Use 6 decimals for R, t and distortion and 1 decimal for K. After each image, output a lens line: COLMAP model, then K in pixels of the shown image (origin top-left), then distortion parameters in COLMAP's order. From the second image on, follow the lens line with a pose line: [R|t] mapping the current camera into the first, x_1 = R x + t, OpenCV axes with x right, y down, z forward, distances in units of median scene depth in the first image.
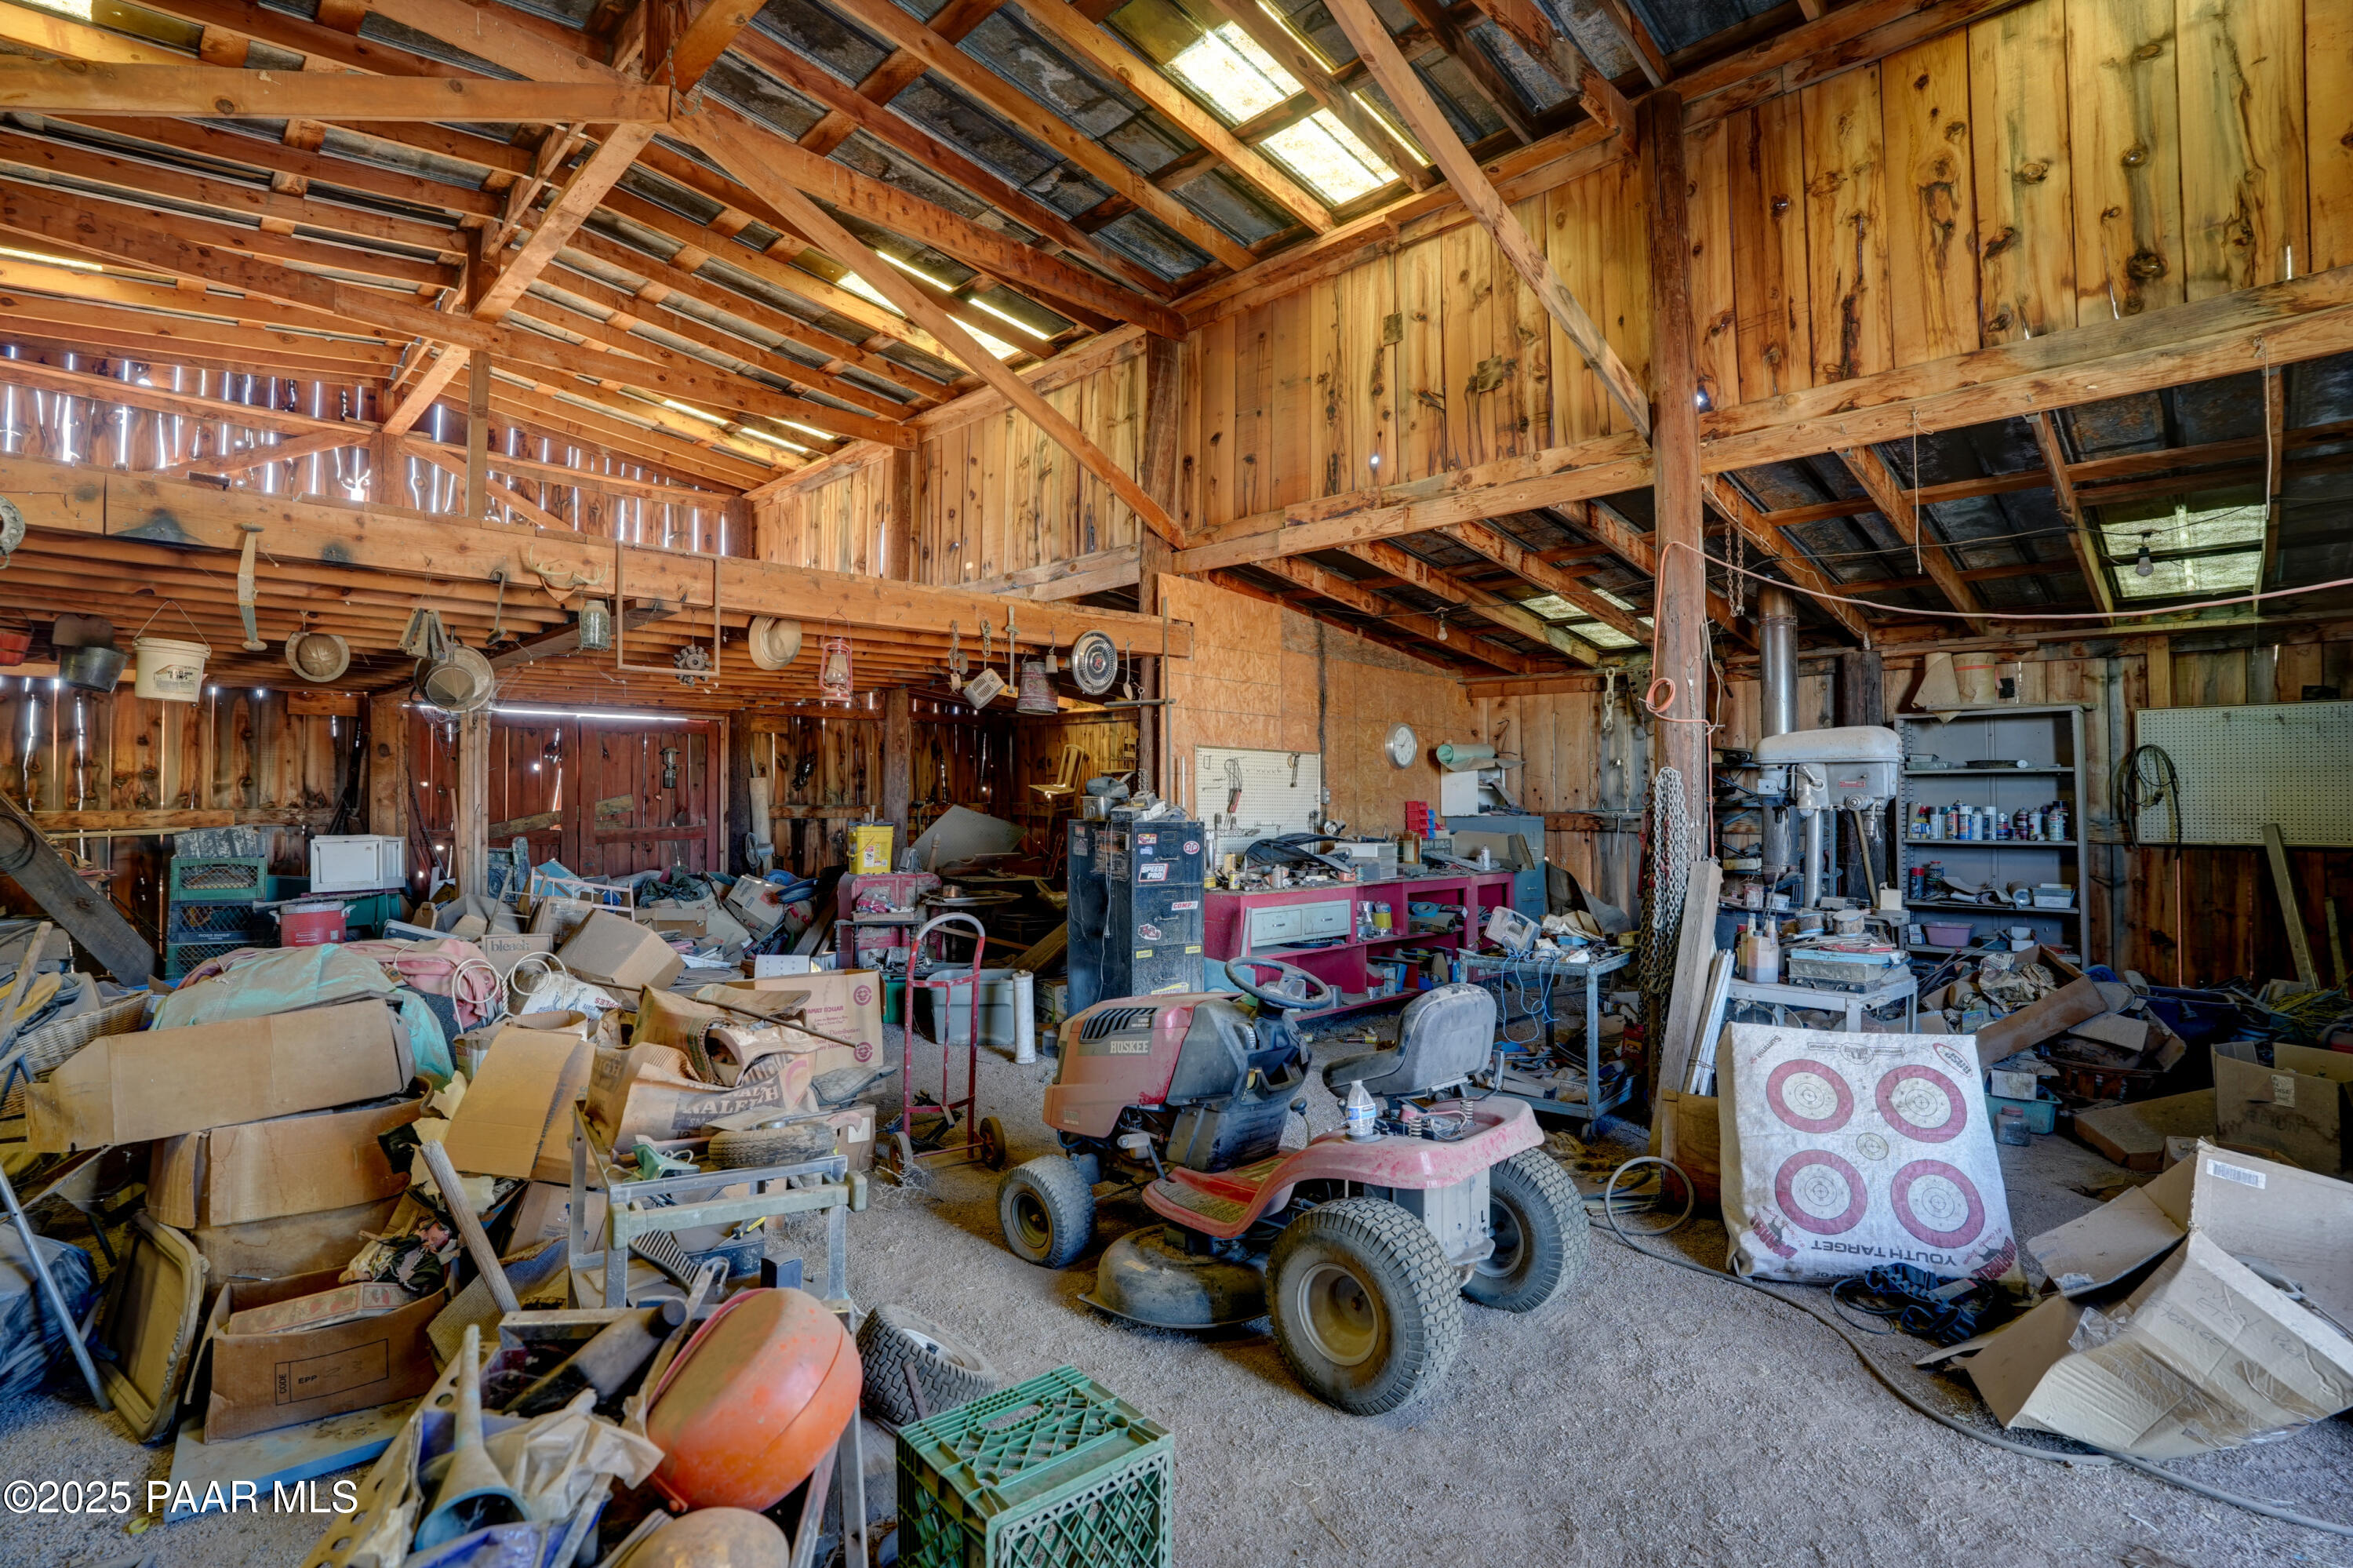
lens RADIAL K [[1097.8, 0, 1174.1], [0, 1097.8, 797.1], [0, 0, 1]] dist [-0.071241, 0.026093]
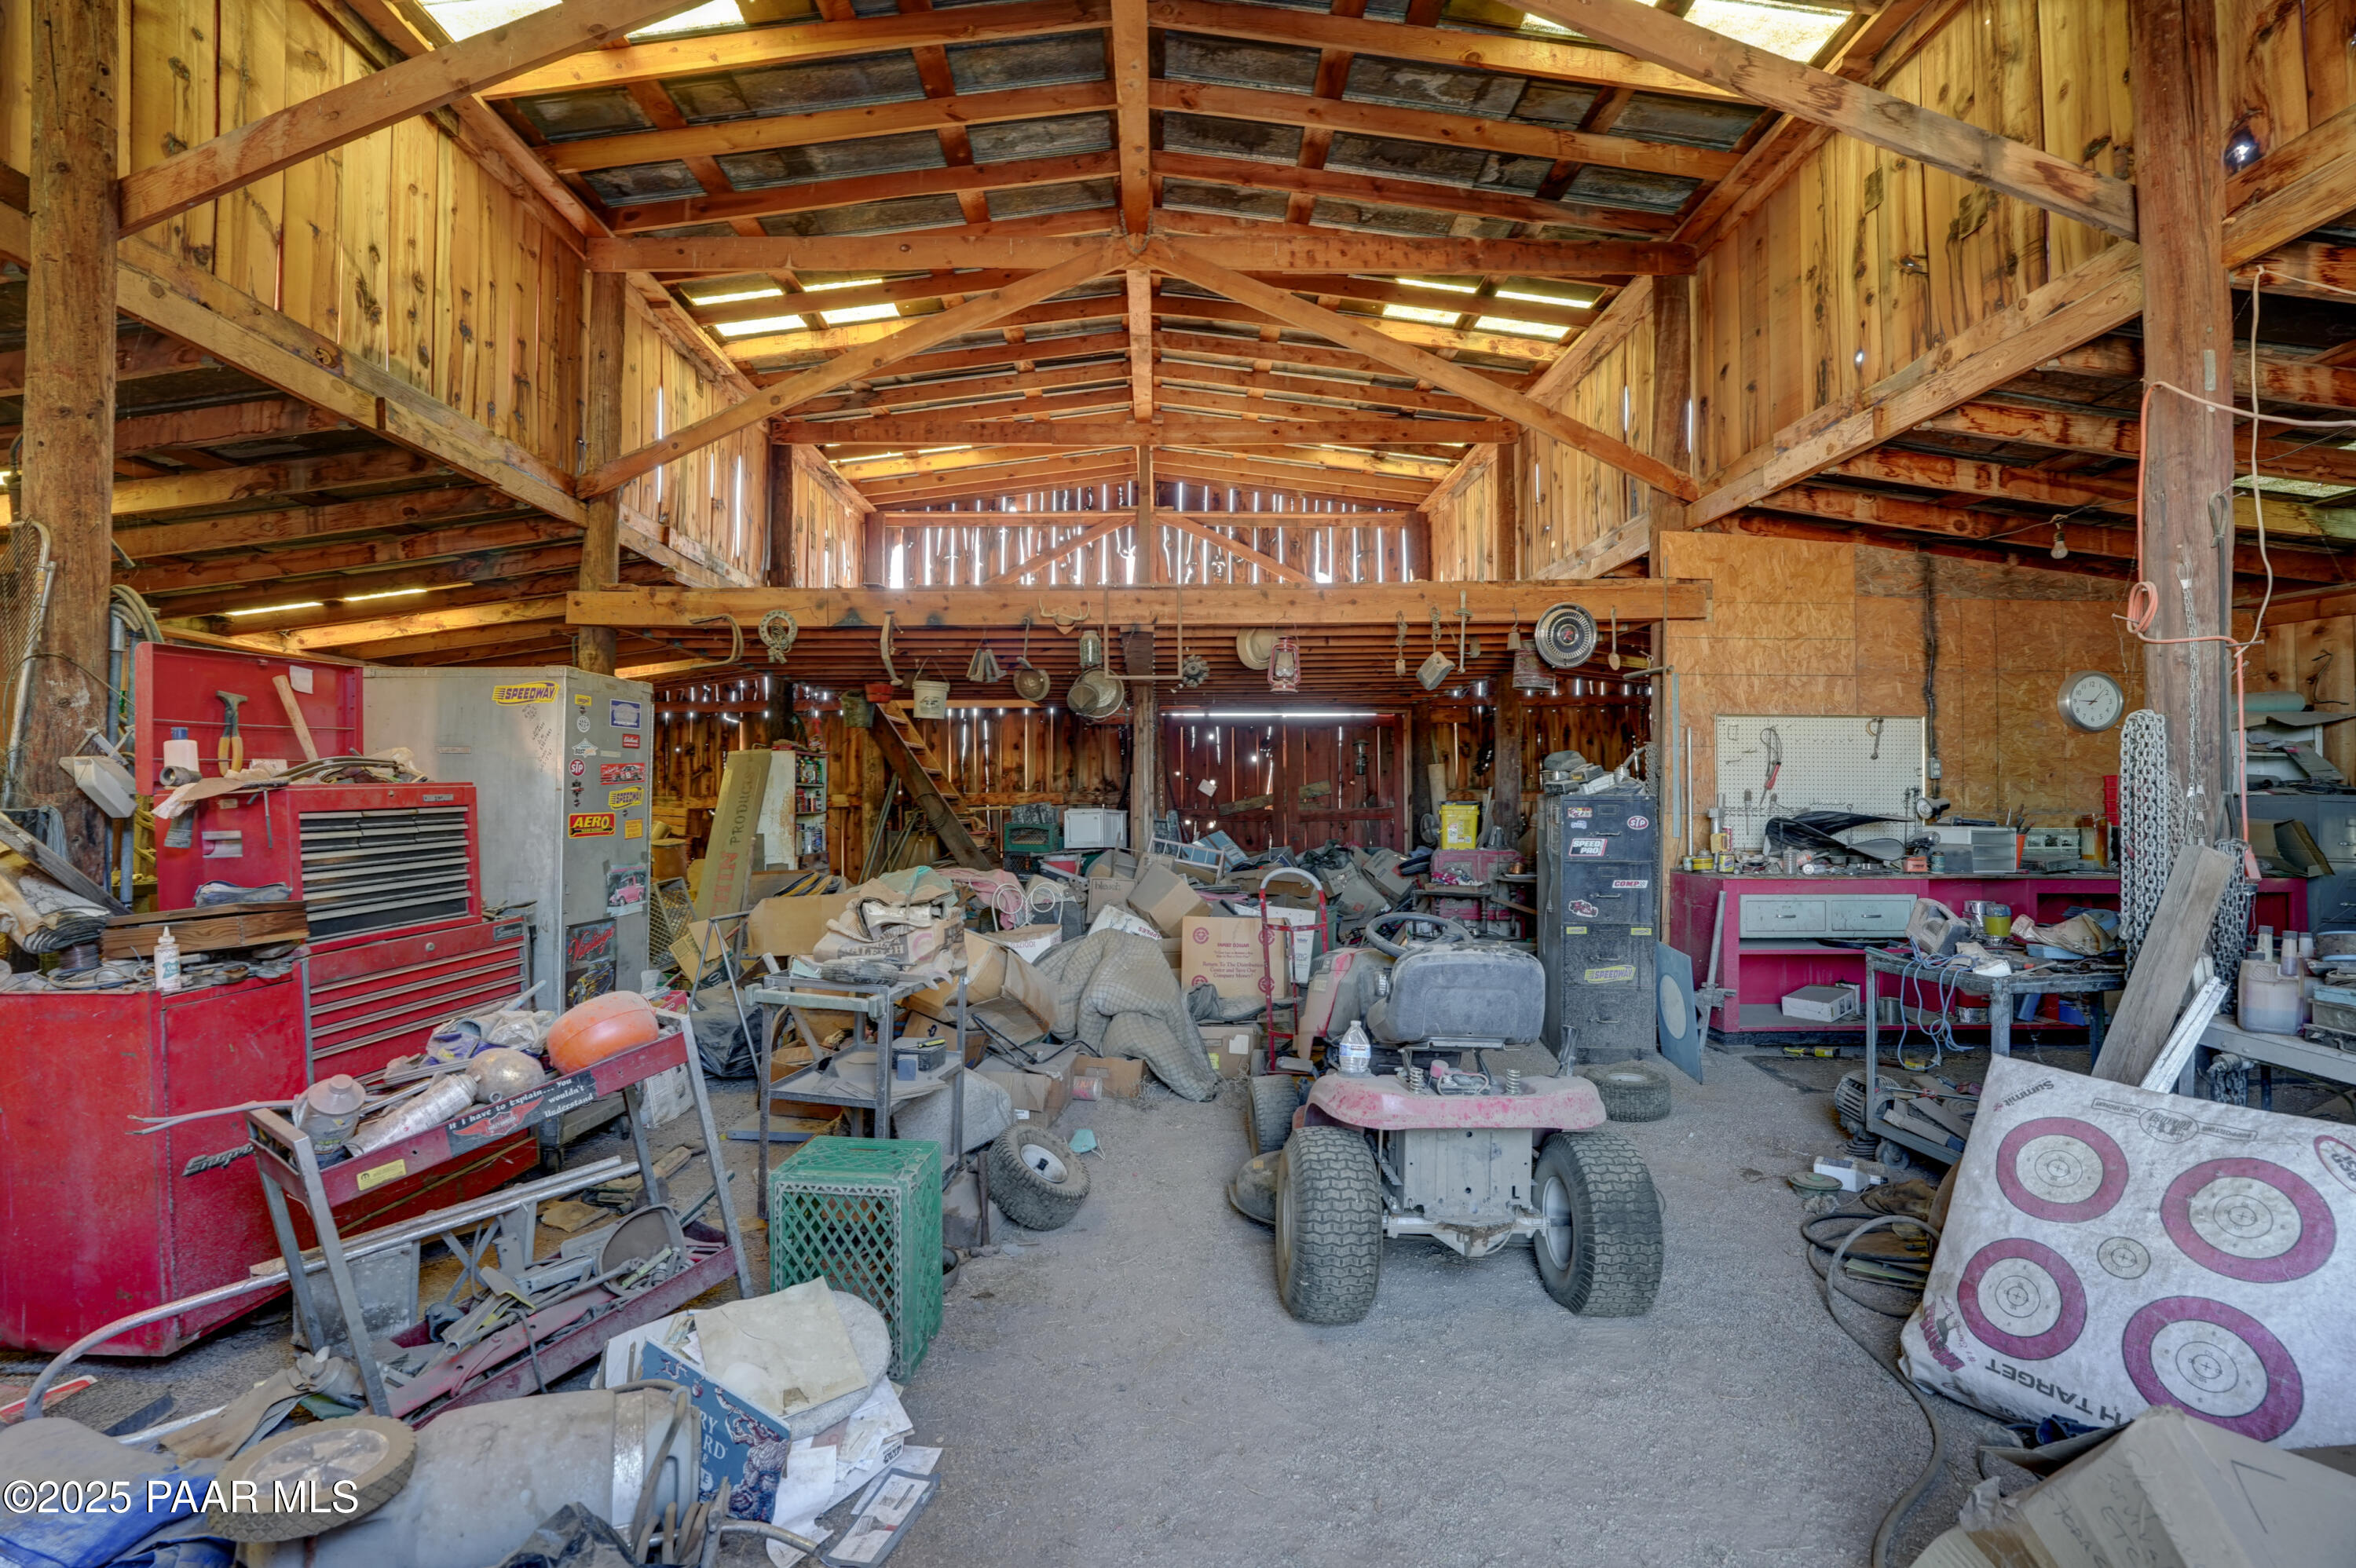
lens RADIAL K [[1099.0, 0, 1175.6], [0, 1099.0, 797.1], [0, 0, 1]] dist [-0.071241, 0.026093]
pose [[0.708224, -0.000702, -0.705988, 0.343674], [0.004765, 0.999981, 0.003786, 0.016360], [0.705972, -0.006045, 0.708214, 0.055307]]
